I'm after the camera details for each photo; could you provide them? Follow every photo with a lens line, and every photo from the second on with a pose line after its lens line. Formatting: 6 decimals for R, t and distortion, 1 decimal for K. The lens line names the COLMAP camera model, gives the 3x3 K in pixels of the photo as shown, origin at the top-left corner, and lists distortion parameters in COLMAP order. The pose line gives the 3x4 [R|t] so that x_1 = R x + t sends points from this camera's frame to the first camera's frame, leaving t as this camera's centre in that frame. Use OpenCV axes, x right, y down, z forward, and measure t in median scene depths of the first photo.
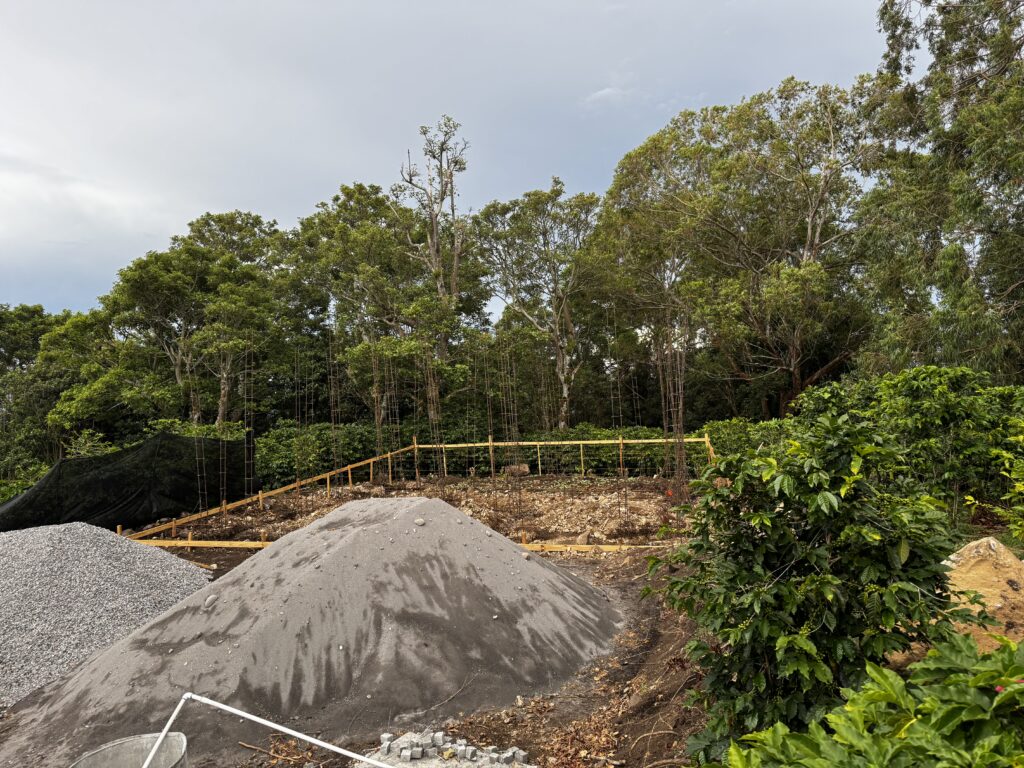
lens RADIAL K [[758.1, 0, 510.5], [0, 758.1, 333.0], [0, 0, 1]] dist [-0.006765, -0.002876]
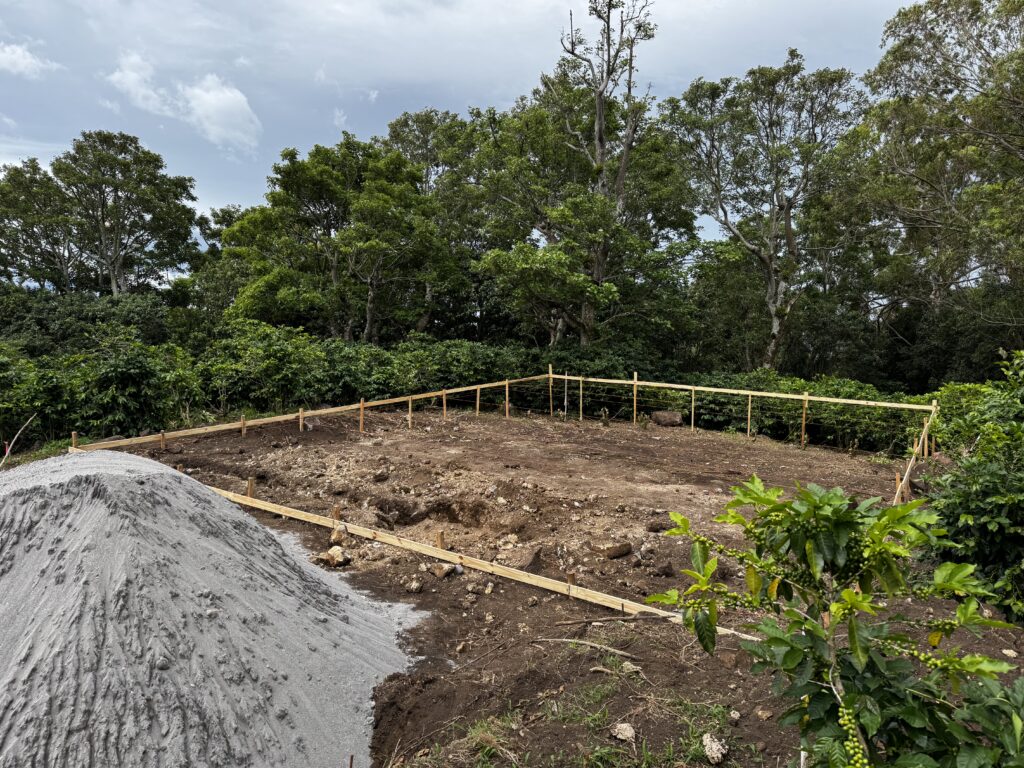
lens RADIAL K [[758.1, 0, 510.5], [0, 758.1, 333.0], [0, 0, 1]] dist [-0.006765, -0.002876]
pose [[0.925993, 0.079103, -0.369161, 0.122931], [-0.043128, 0.993566, 0.104719, 0.015884], [0.375070, -0.081048, 0.923447, 0.196896]]
